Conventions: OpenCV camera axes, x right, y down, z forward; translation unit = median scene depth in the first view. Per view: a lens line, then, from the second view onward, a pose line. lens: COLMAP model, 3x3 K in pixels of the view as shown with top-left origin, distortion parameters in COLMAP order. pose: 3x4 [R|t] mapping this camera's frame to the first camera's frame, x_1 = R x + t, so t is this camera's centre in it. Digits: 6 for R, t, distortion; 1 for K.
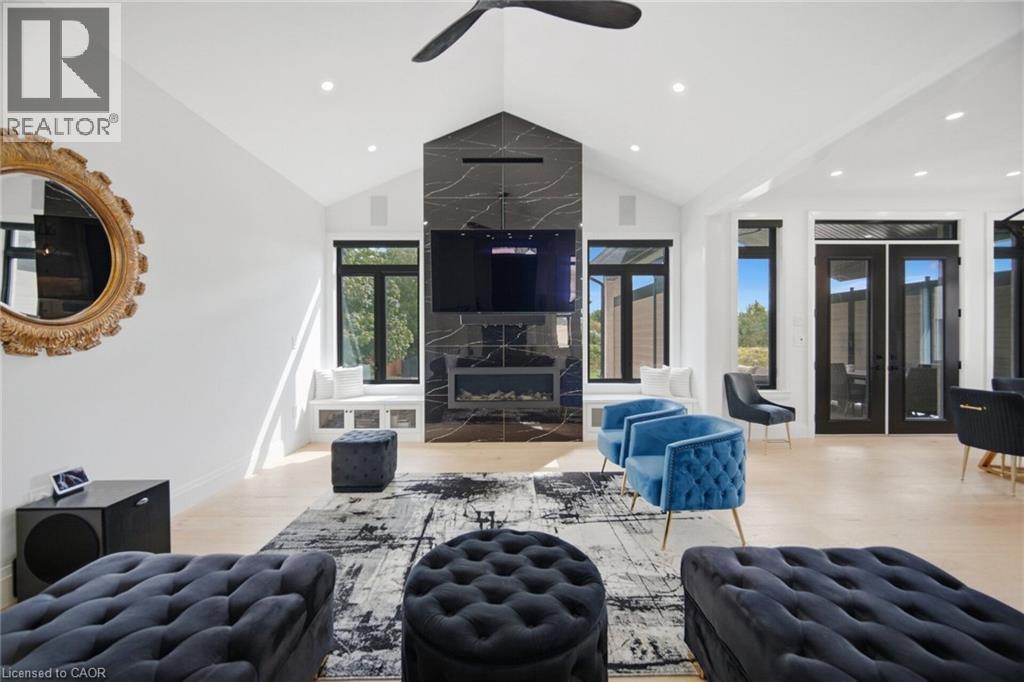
lens RADIAL K [[407.4, 0, 509.9], [0, 407.4, 339.9], [0, 0, 1]] dist [-0.000756, 0.000412]
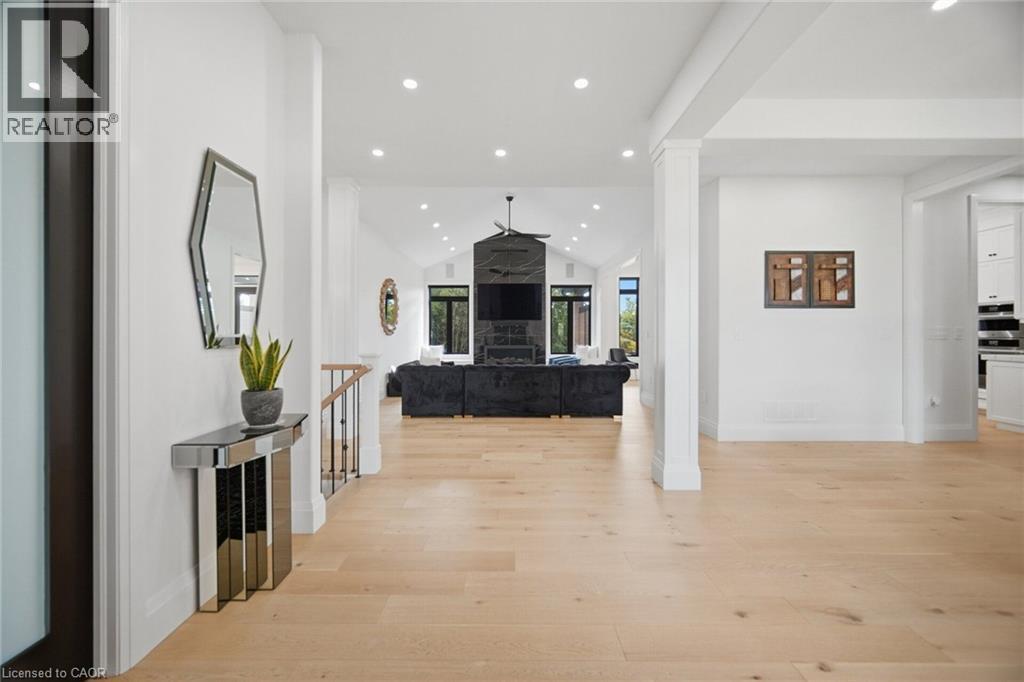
lens RADIAL K [[407.4, 0, 509.9], [0, 407.4, 339.9], [0, 0, 1]] dist [-0.000756, 0.000412]
pose [[0.999821, 0.002751, -0.018696, 0.029388], [-0.002740, 0.999996, 0.000603, 0.040581], [0.018697, -0.000551, 0.999825, -1.287170]]
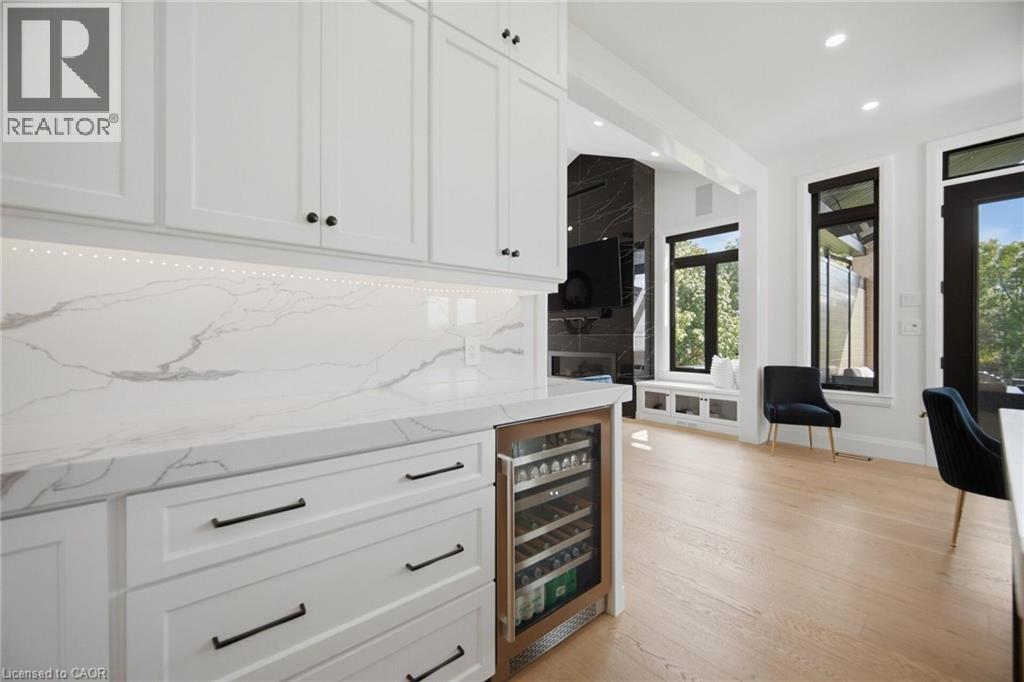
lens RADIAL K [[407.4, 0, 509.9], [0, 407.4, 339.9], [0, 0, 1]] dist [-0.000756, 0.000412]
pose [[0.640770, 0.005647, -0.767712, 0.900953], [-0.004537, 0.999983, 0.003569, 0.027127], [0.767719, 0.001196, 0.640785, -0.001481]]
